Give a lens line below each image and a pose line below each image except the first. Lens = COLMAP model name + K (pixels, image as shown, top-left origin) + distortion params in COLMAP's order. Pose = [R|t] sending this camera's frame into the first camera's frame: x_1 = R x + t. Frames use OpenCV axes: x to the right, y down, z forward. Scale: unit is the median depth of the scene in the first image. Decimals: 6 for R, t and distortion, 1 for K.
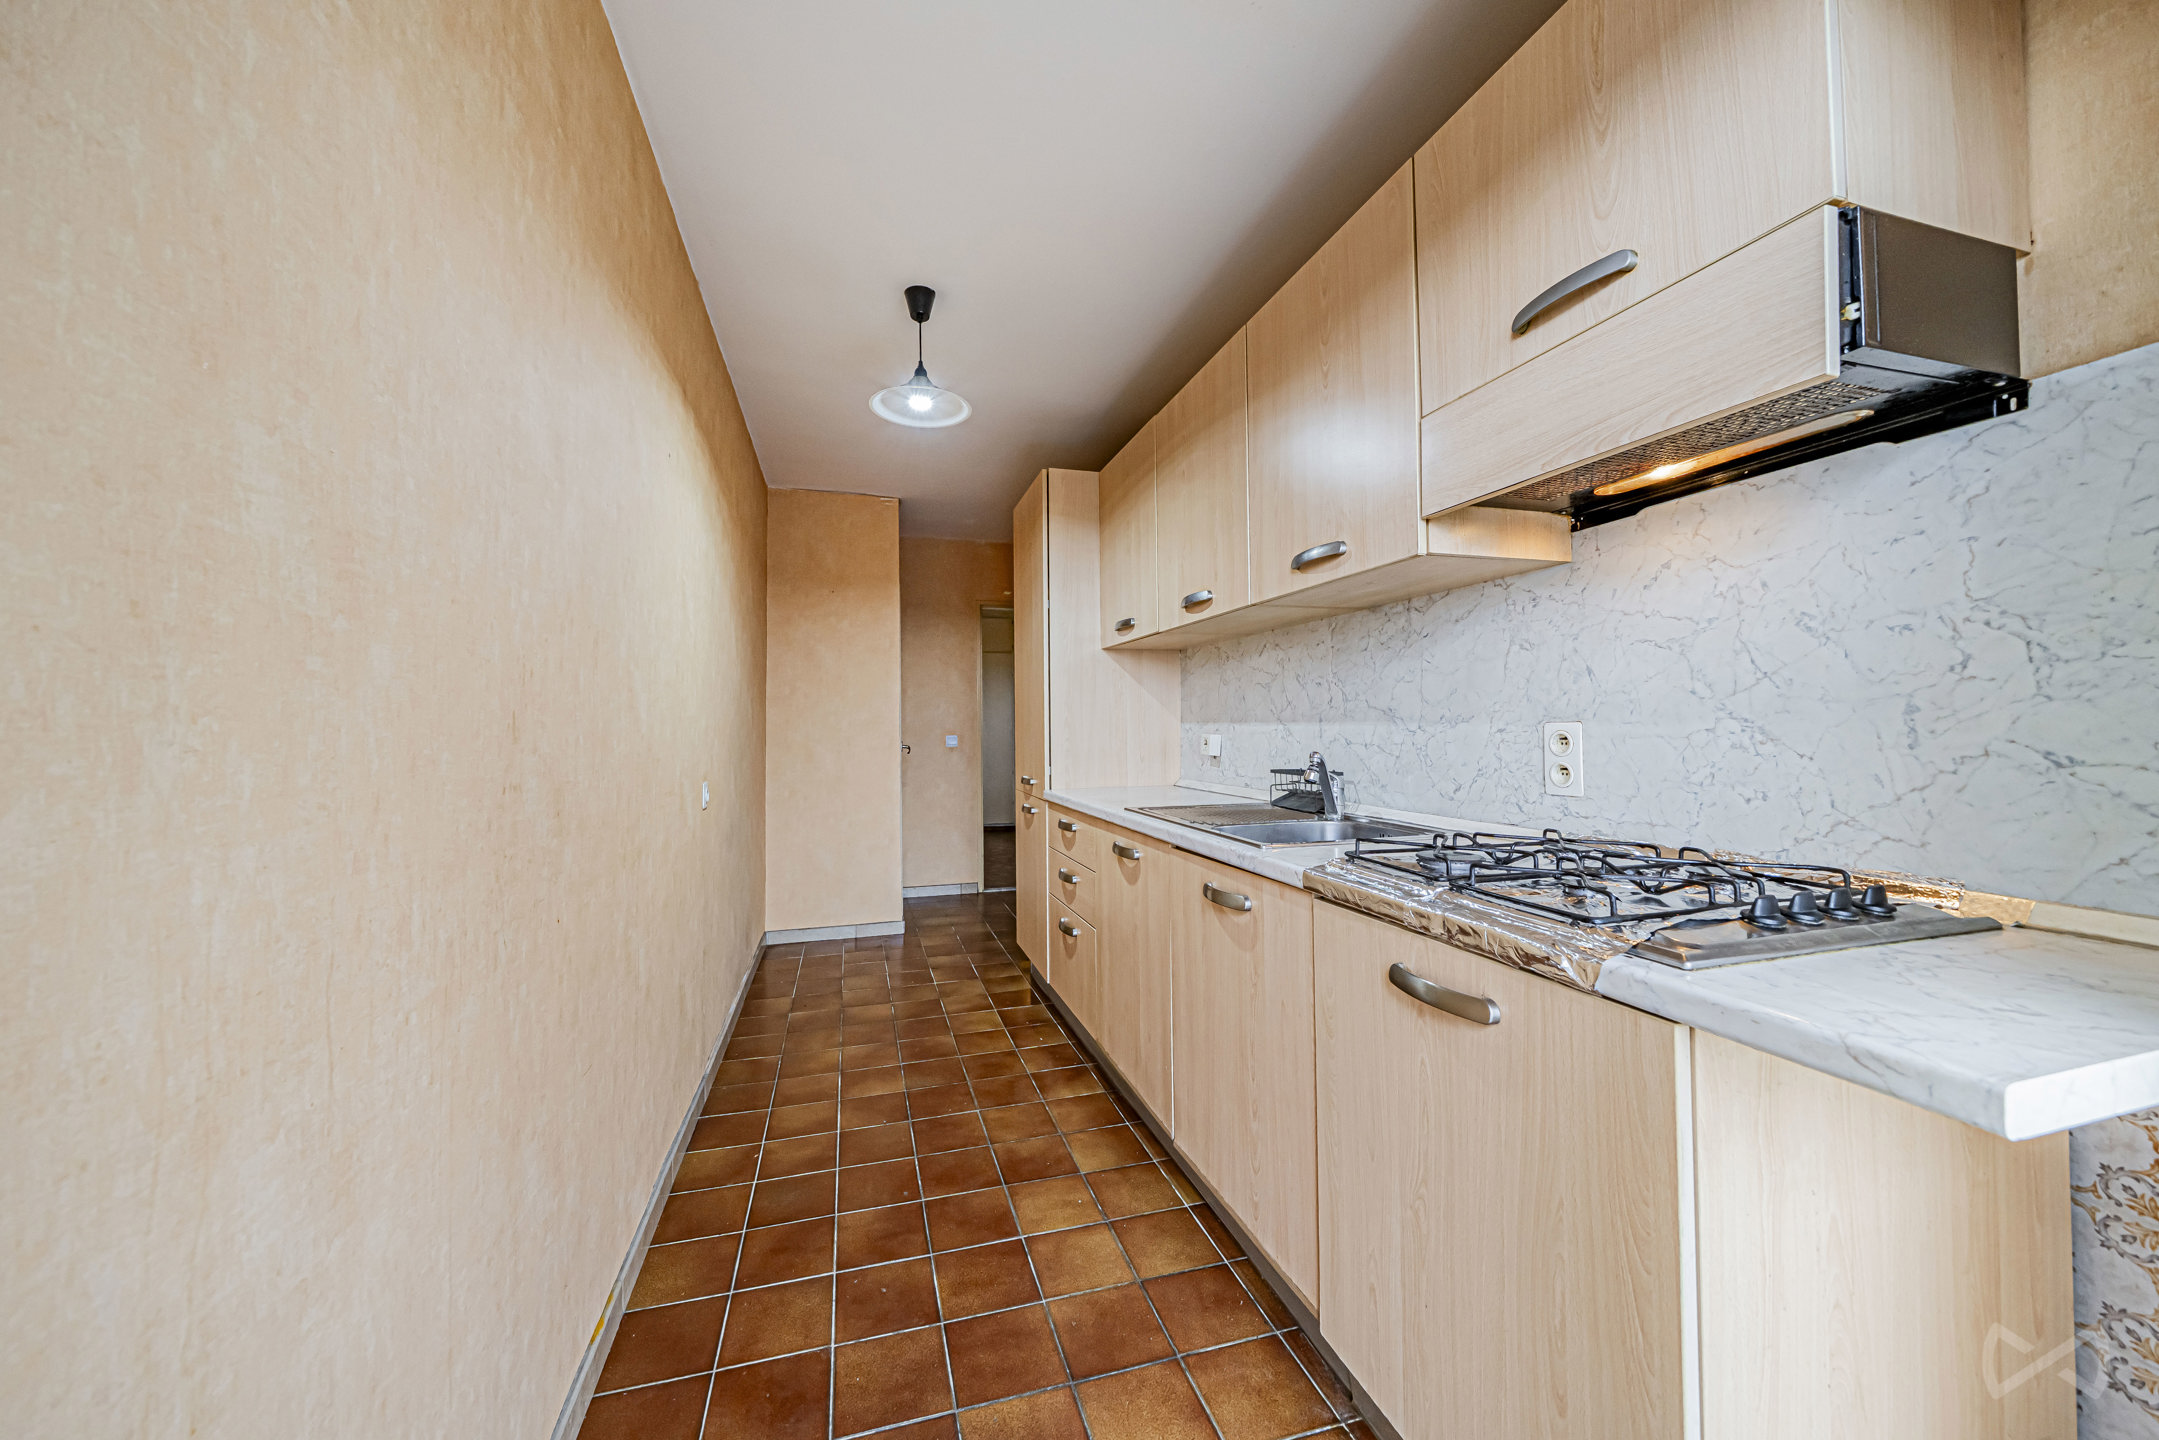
lens RADIAL K [[744.6, 0, 1065.6], [0, 744.6, 717.6], [0, 0, 1]] dist [0.000052, 0.000029]
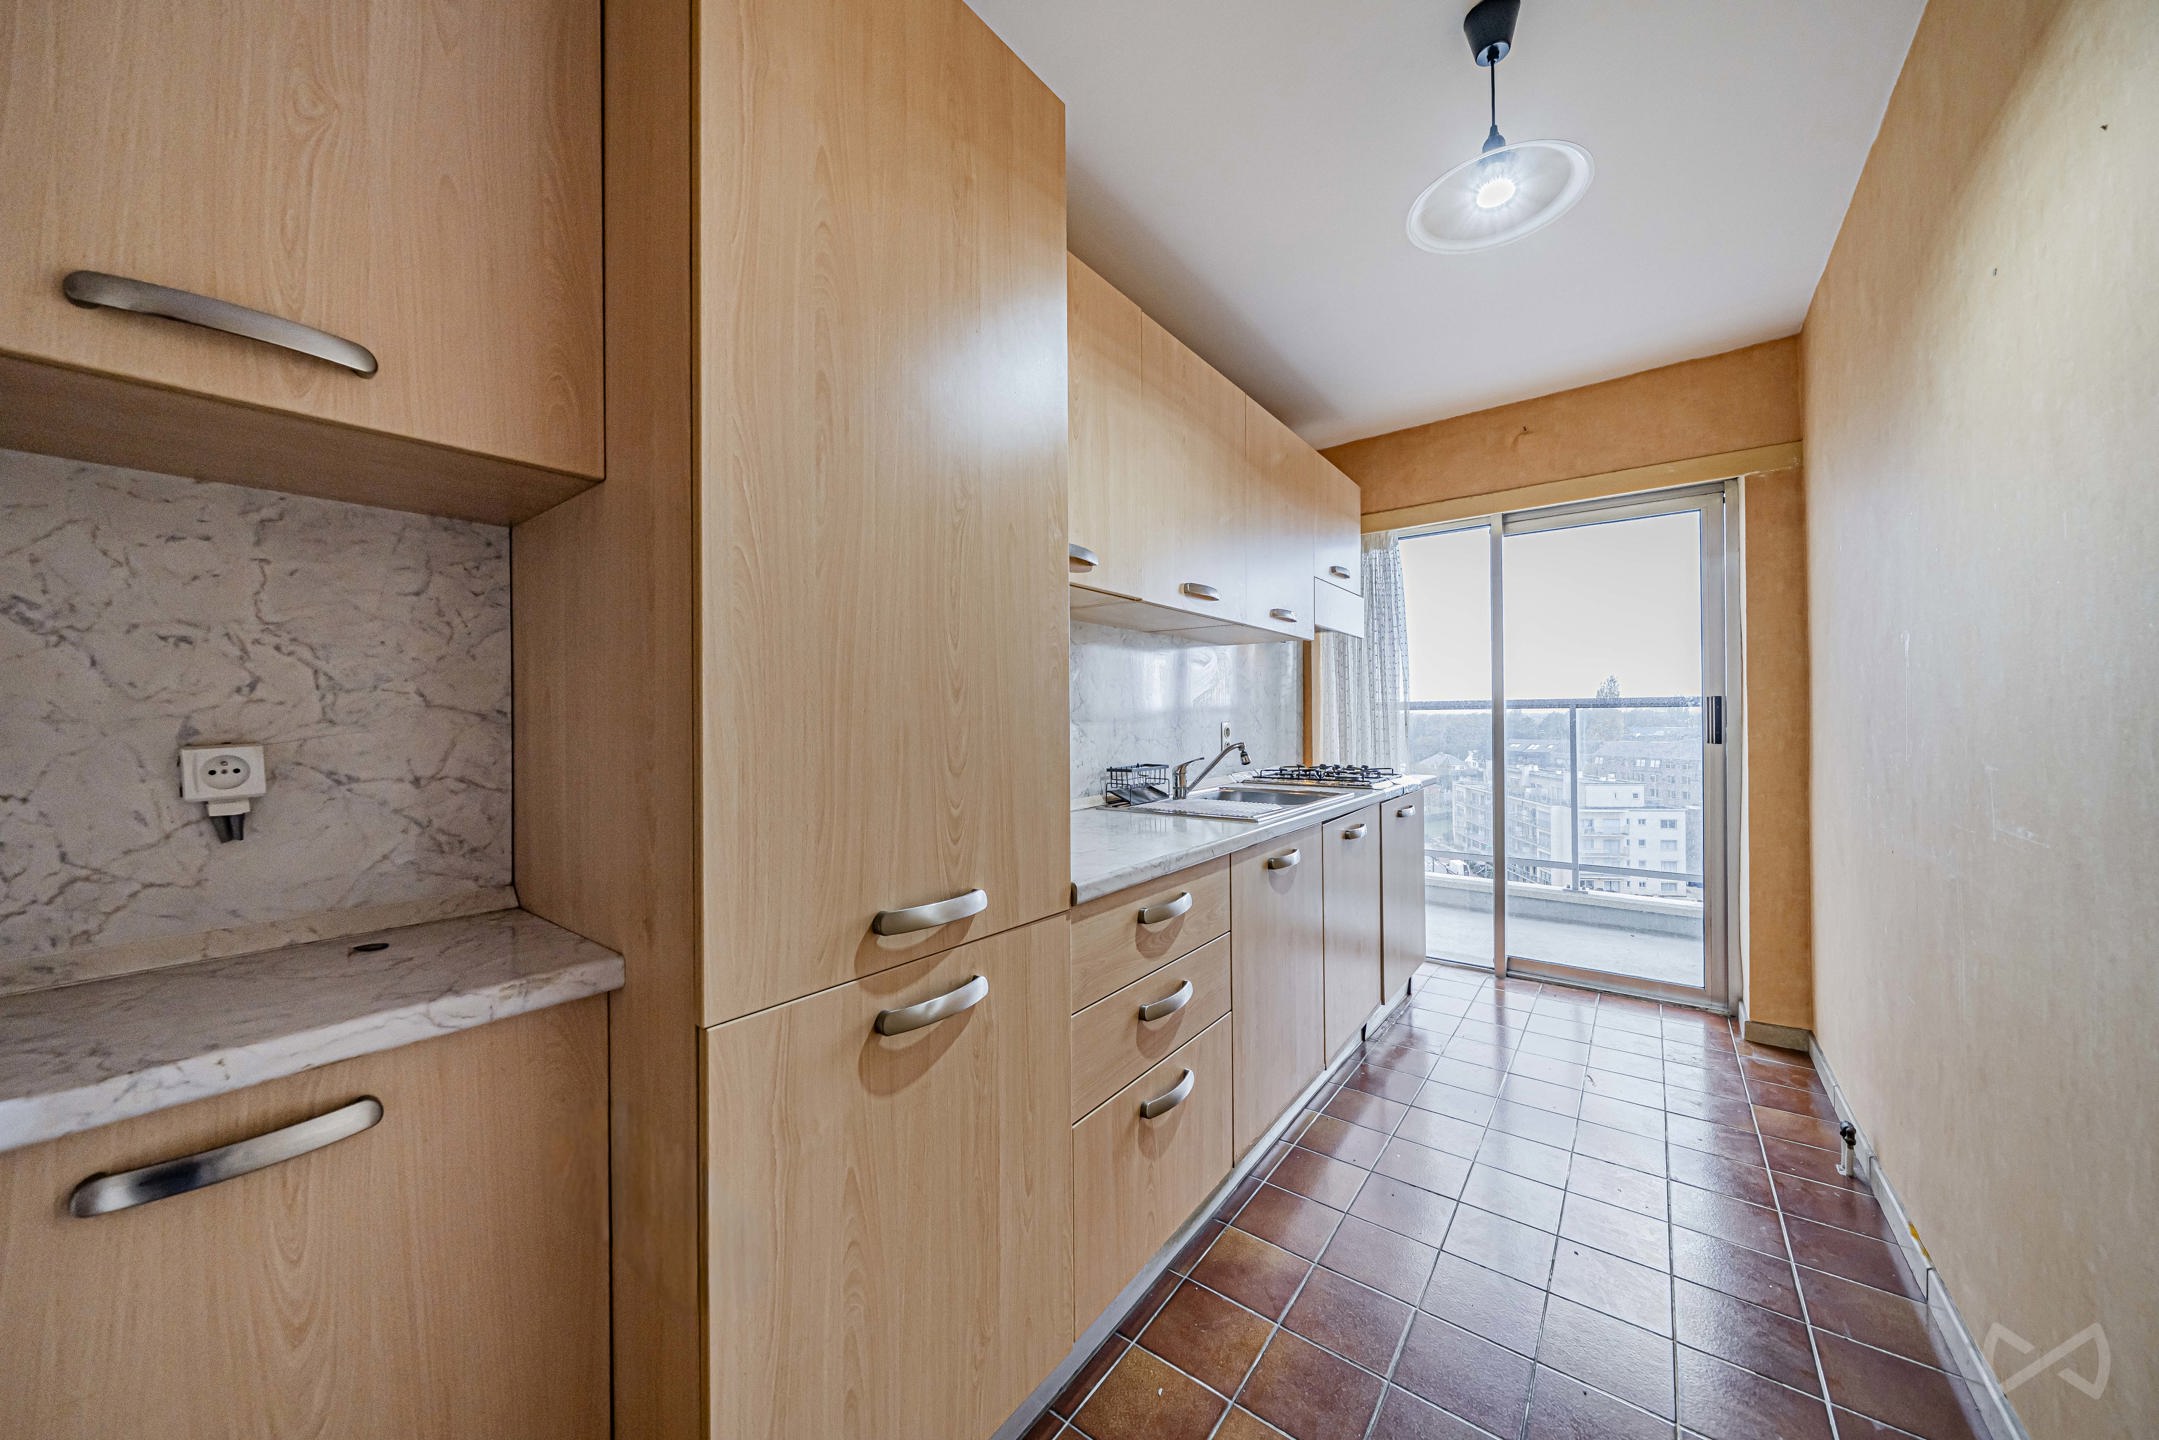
lens RADIAL K [[744.6, 0, 1067.5], [0, 744.6, 721.2], [0, 0, 1]] dist [0.000052, 0.000029]
pose [[-0.582446, 0.026671, 0.812432, -0.211420], [0.015022, 0.999644, -0.022048, 0.011477], [-0.812731, -0.000637, -0.582639, 0.719878]]
